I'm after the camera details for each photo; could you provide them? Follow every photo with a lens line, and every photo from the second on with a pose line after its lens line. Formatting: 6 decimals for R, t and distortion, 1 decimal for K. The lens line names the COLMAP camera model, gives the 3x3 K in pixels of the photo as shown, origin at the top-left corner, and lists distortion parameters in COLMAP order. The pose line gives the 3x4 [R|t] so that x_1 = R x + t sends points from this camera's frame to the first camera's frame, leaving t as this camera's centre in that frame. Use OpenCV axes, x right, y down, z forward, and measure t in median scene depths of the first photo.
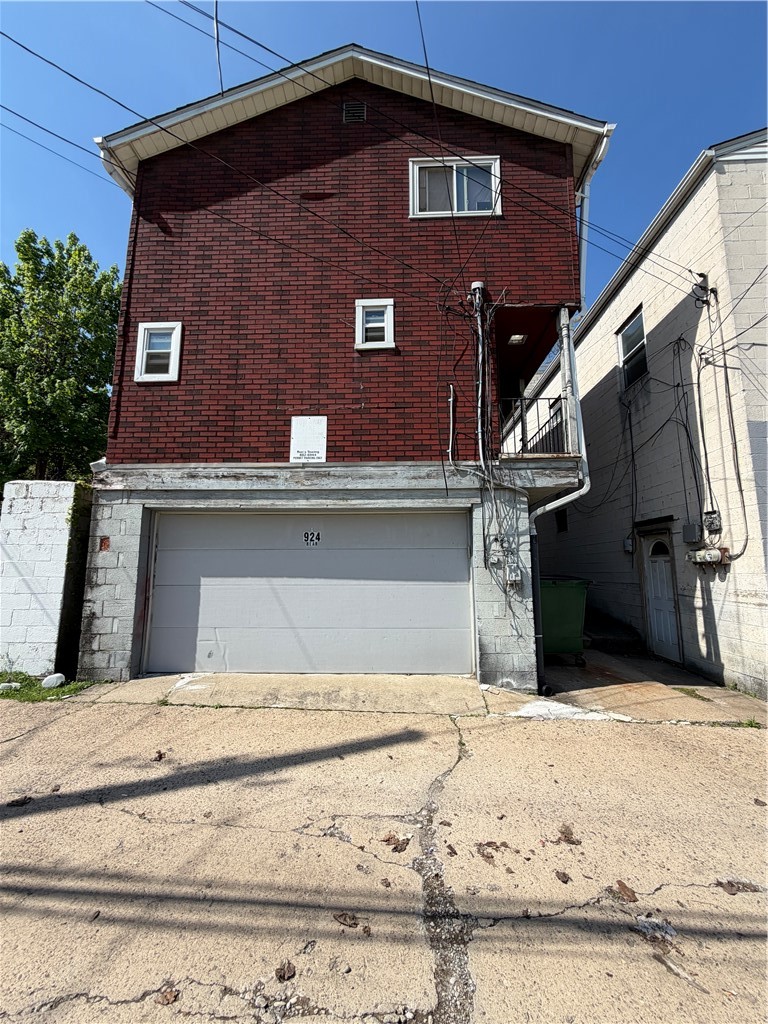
lens RADIAL K [[410.4, 0, 384.5], [0, 410.4, 513.2], [0, 0, 1]] dist [-0.000664, -0.000180]
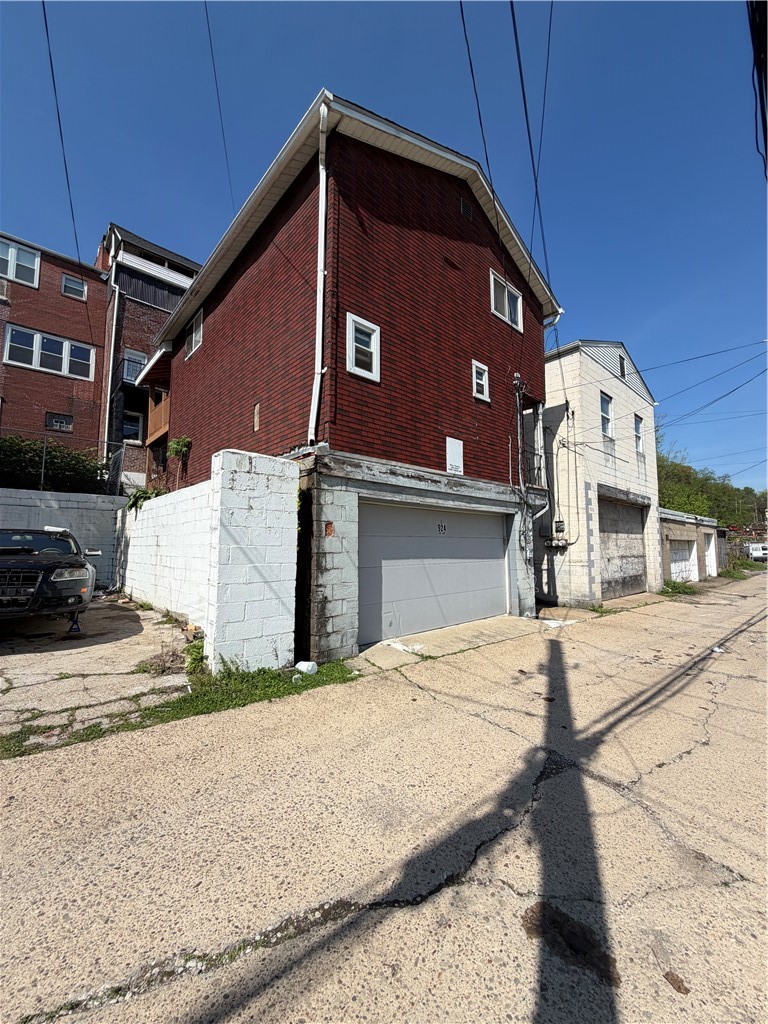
lens RADIAL K [[410.4, 0, 388.7], [0, 410.4, 511.4], [0, 0, 1]] dist [-0.000664, -0.000180]
pose [[0.703013, 0.059835, 0.708655, -1.290310], [-0.096793, 0.995232, 0.011990, 0.005446], [-0.704559, -0.077022, 0.705453, 0.187334]]
